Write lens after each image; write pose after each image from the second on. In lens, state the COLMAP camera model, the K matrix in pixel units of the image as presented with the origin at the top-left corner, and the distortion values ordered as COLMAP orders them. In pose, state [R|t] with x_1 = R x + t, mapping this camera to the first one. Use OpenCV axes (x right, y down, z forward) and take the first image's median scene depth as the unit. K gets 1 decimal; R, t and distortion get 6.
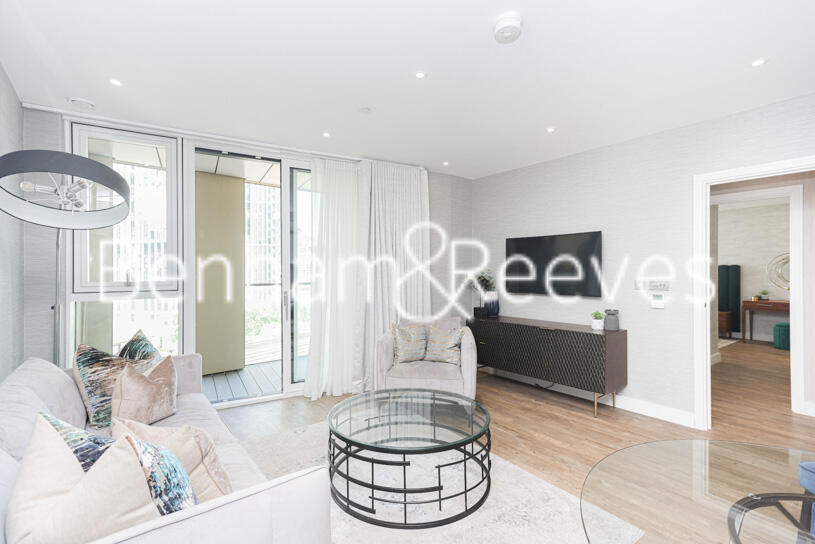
lens RADIAL K [[376.4, 0, 405.0], [0, 376.4, 272.0], [0, 0, 1]] dist [0.027939, 0.001255]
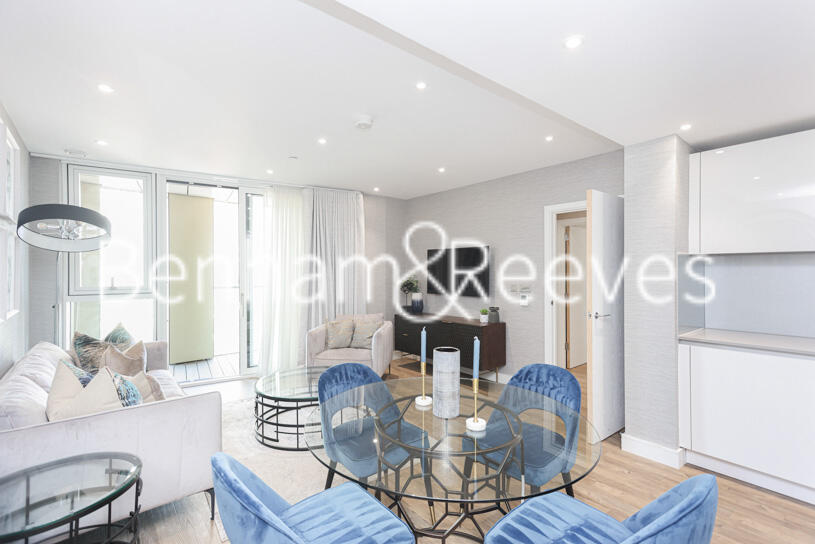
lens RADIAL K [[376.4, 0, 405.0], [0, 376.4, 272.0], [0, 0, 1]] dist [0.027939, 0.001255]
pose [[0.999823, -0.000832, 0.018775, 0.238390], [0.000836, 1.000000, -0.000177, -0.021979], [-0.018775, 0.000192, 0.999824, -0.307967]]
